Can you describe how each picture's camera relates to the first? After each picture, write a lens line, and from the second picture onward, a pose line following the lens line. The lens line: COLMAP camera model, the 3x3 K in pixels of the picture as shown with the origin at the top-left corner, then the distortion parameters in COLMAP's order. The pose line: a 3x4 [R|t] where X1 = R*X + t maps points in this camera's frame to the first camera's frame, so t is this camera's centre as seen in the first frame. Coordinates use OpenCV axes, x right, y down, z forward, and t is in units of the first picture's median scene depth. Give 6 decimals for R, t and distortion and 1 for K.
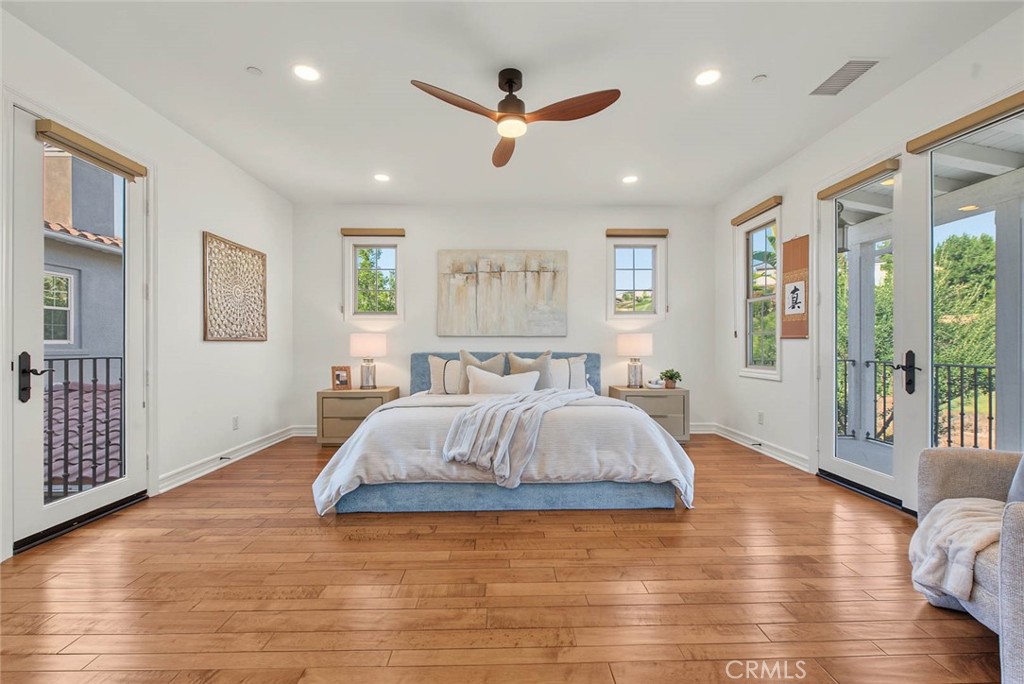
lens RADIAL K [[435.1, 0, 510.6], [0, 435.1, 347.0], [0, 0, 1]] dist [-0.003296, -0.000968]
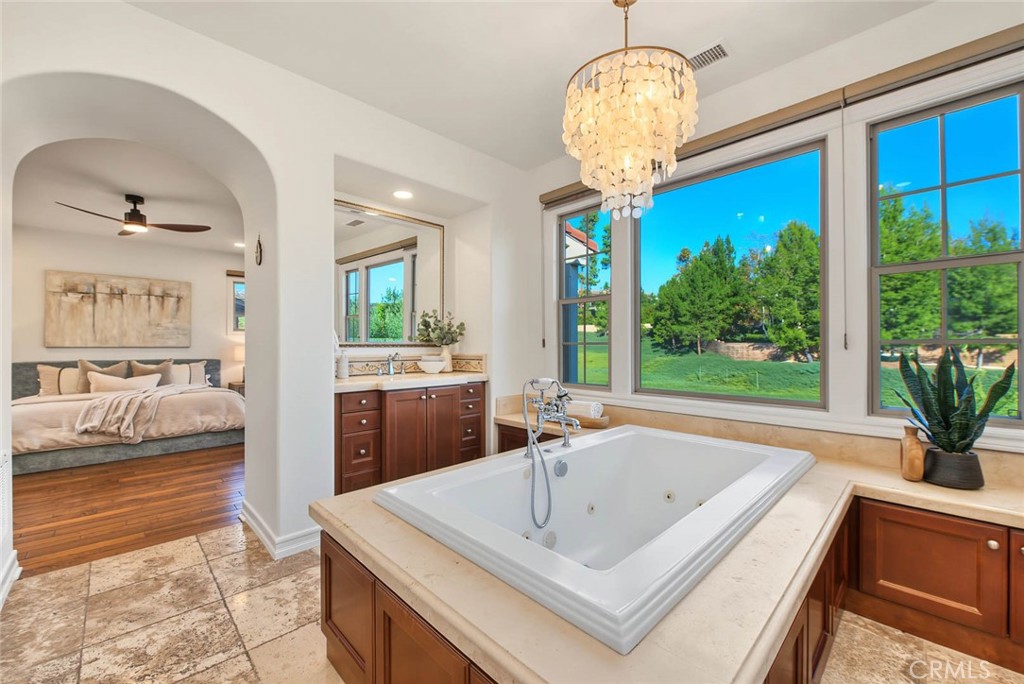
lens RADIAL K [[409.4, 0, 512.0], [0, 409.4, 345.1], [0, 0, 1]] dist [-0.002062, -0.000735]
pose [[0.729604, 0.002016, 0.683867, -0.009301], [0.001524, 0.999988, -0.004574, -0.027152], [-0.683868, 0.004380, 0.729592, -0.707513]]
